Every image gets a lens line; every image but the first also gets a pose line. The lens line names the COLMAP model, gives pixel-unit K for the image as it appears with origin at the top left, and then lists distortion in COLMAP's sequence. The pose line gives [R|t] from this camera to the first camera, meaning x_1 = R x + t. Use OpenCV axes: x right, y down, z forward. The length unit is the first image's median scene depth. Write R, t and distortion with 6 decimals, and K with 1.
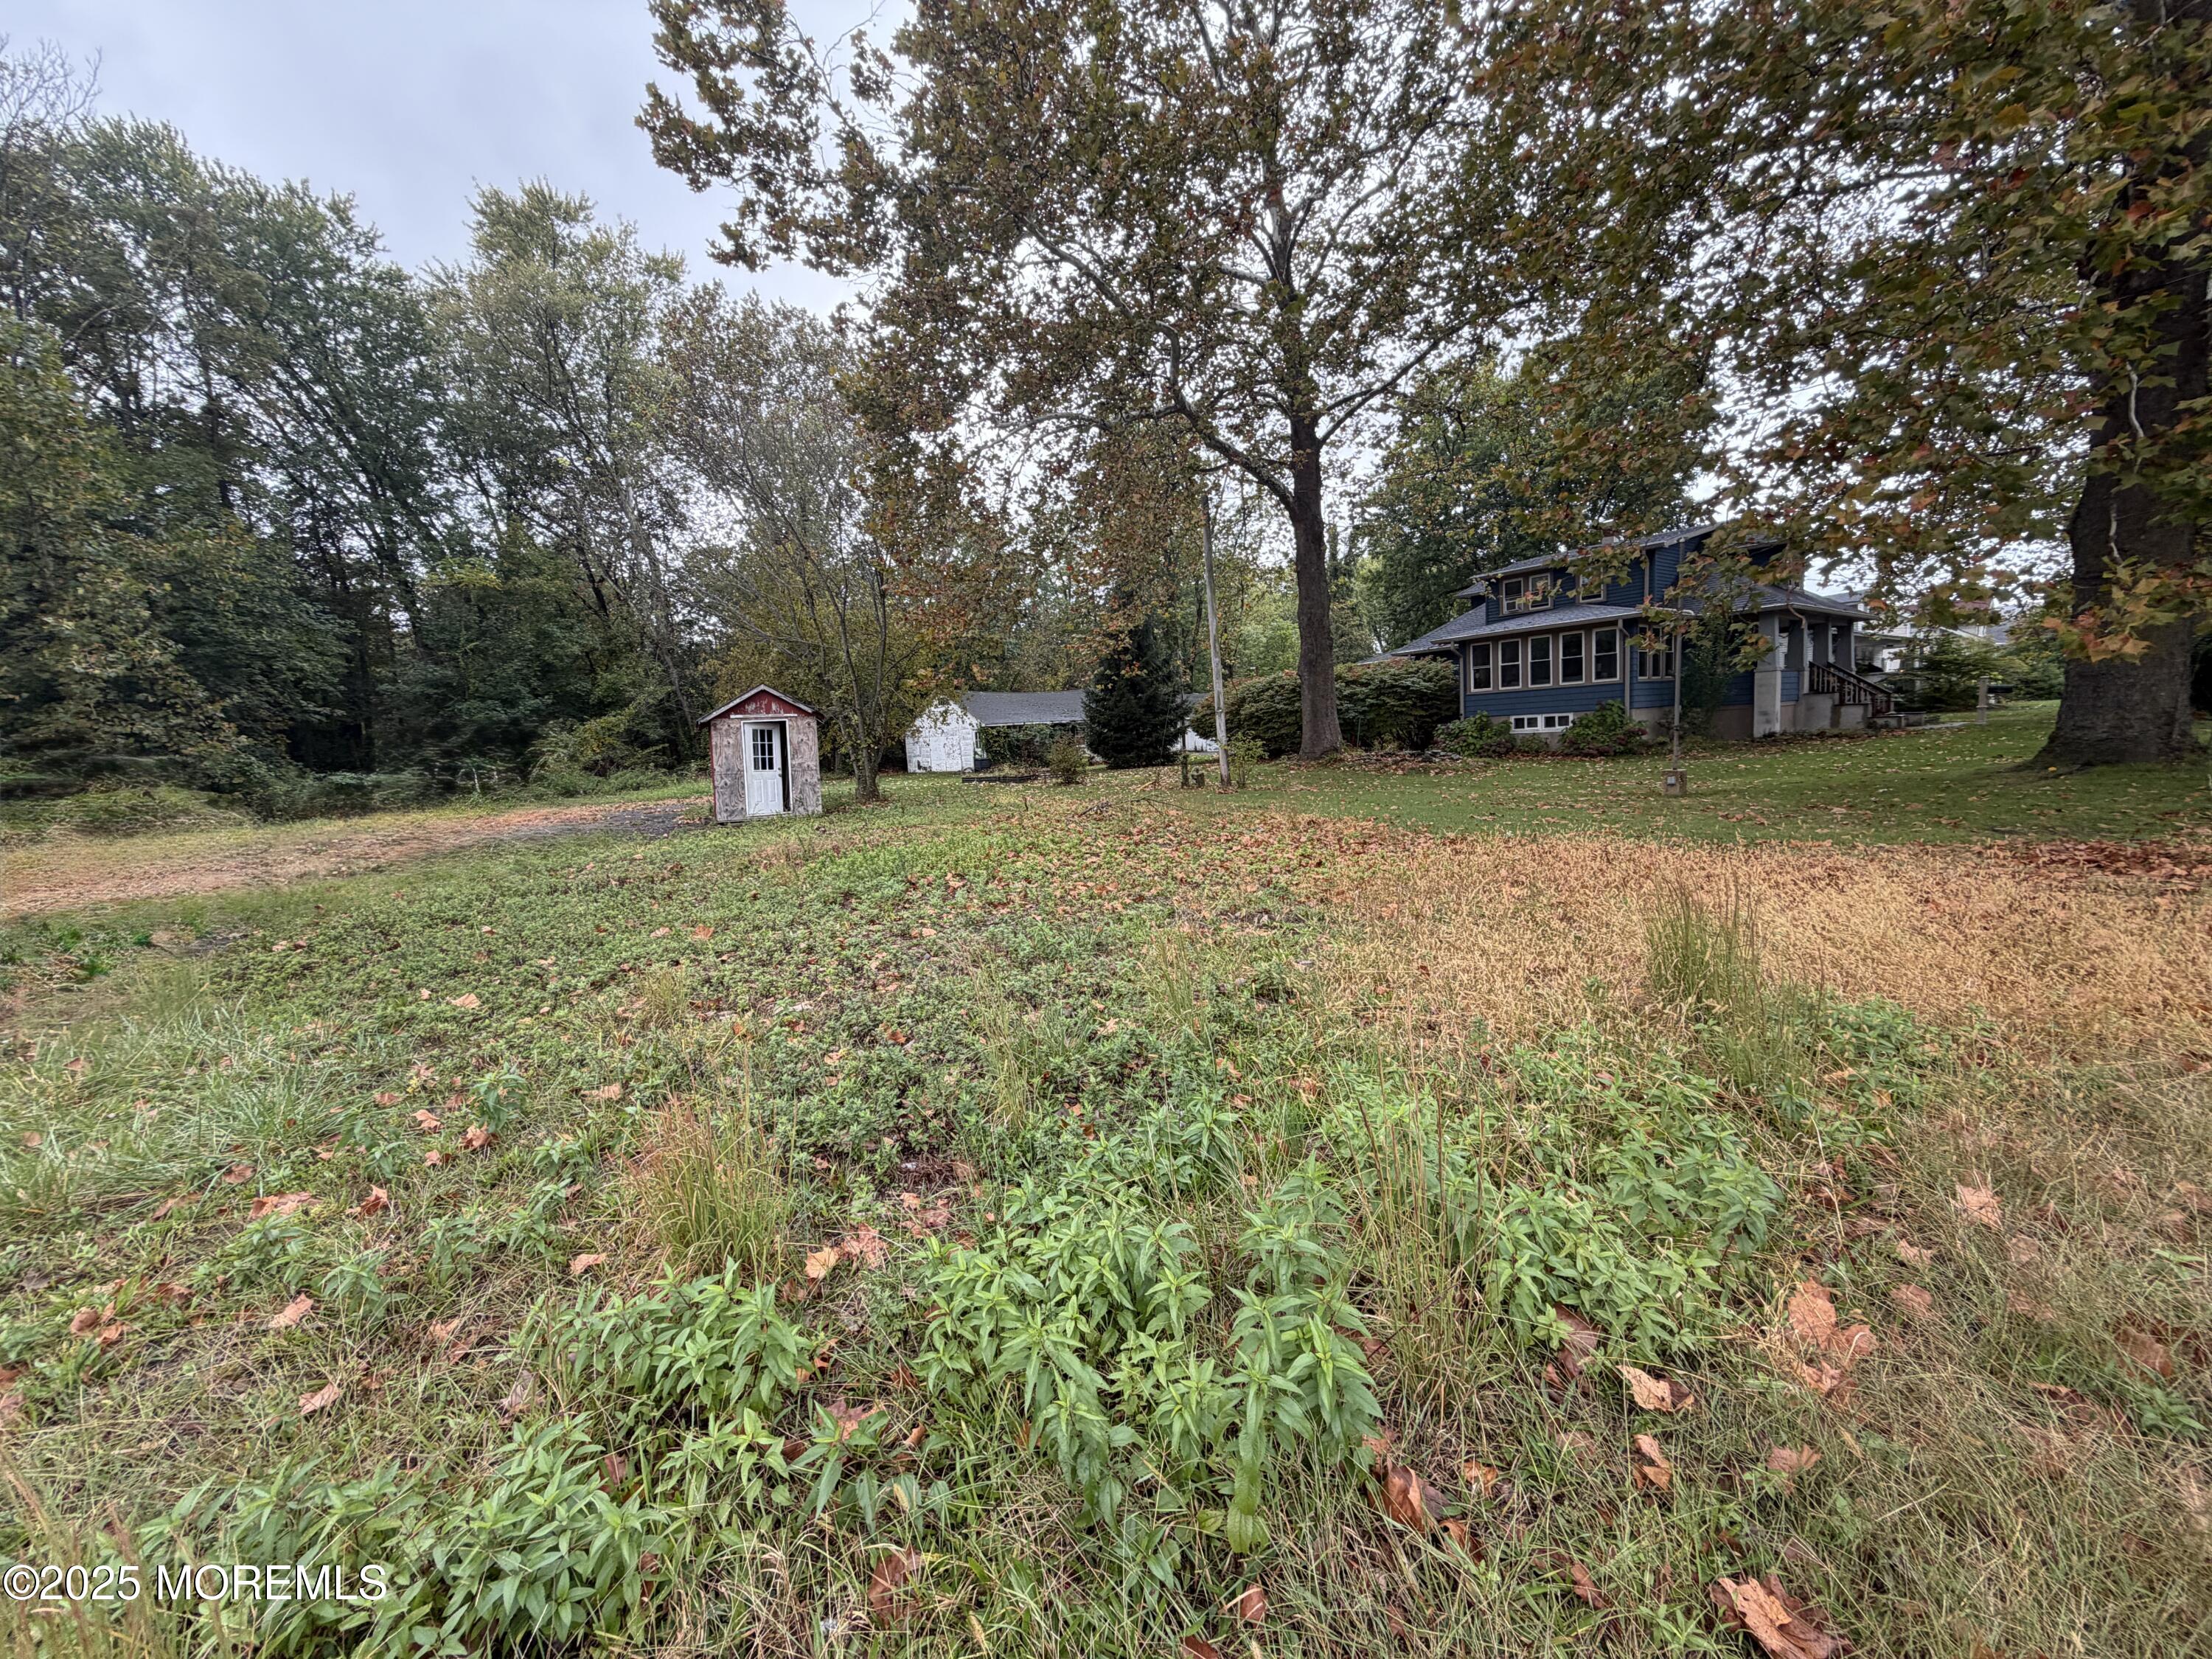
lens RADIAL K [[881.1, 0, 1100.3], [0, 881.1, 826.4], [0, 0, 1]] dist [-0.000717, -0.000114]
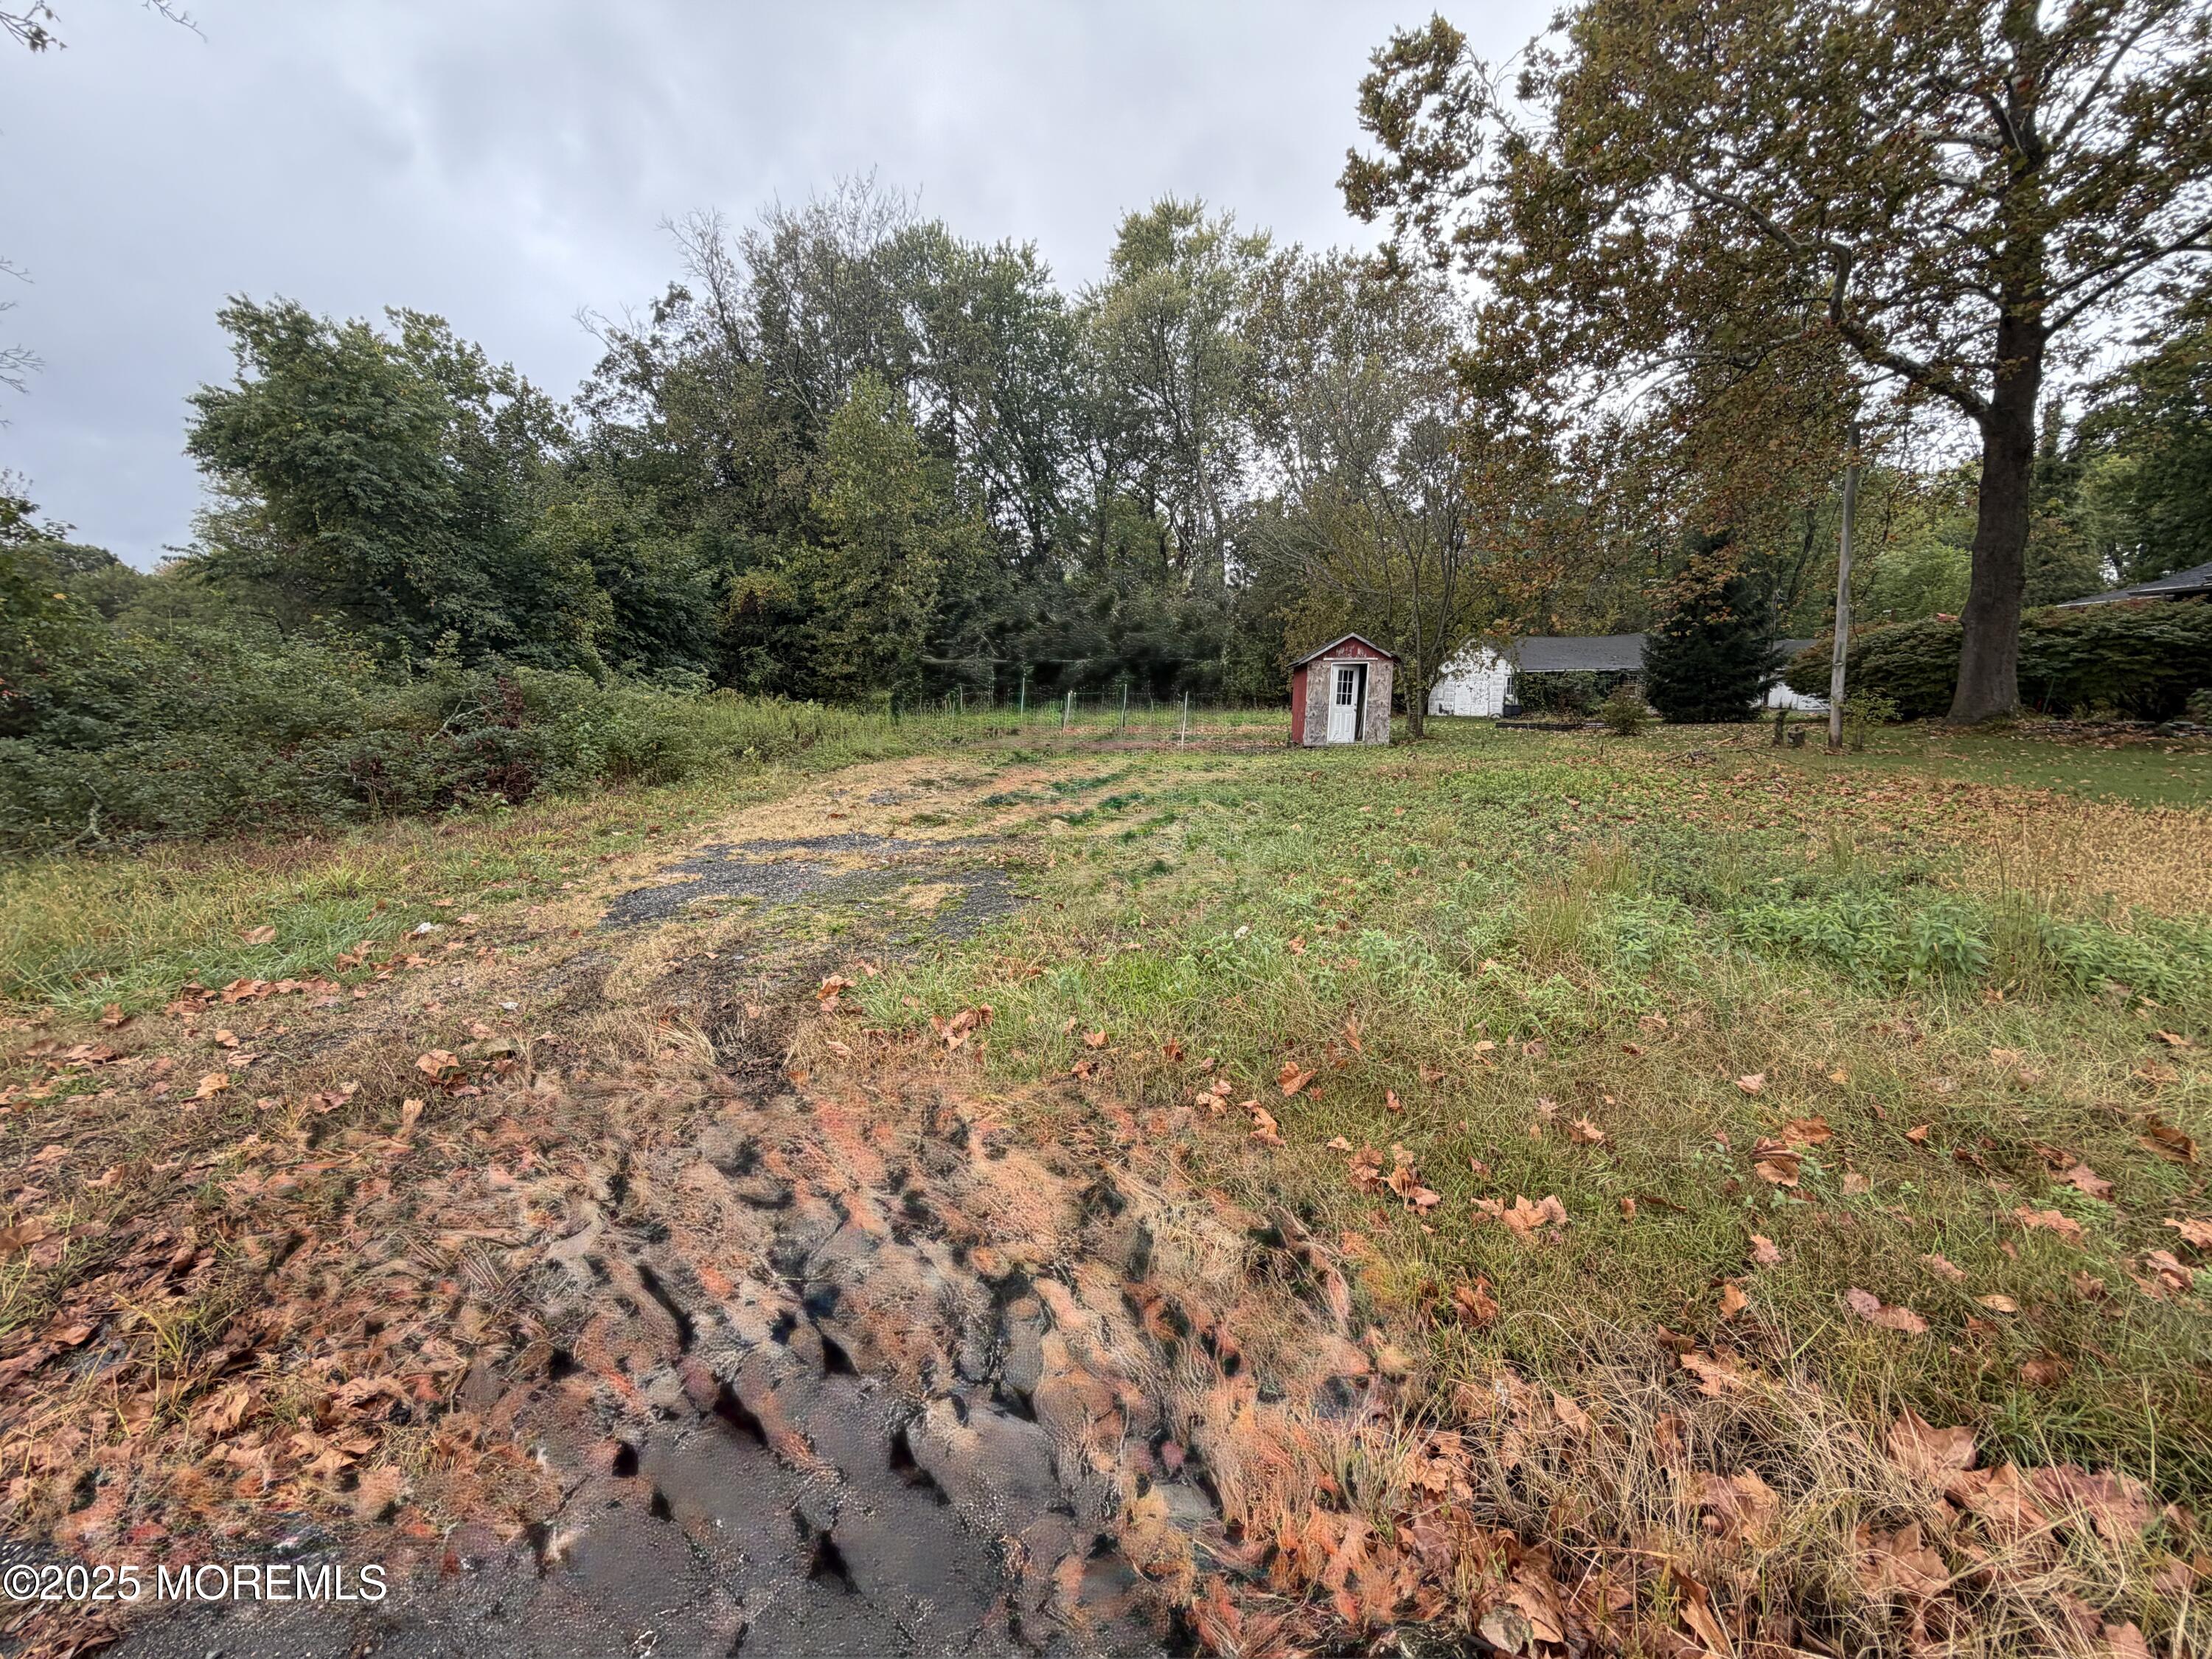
lens RADIAL K [[881.1, 0, 1097.4], [0, 881.1, 827.7], [0, 0, 1]] dist [-0.000717, -0.000114]
pose [[0.858192, 0.118294, -0.499512, -0.043041], [-0.084292, 0.992351, 0.090189, 0.017057], [0.506360, -0.035295, 0.861599, -0.159890]]
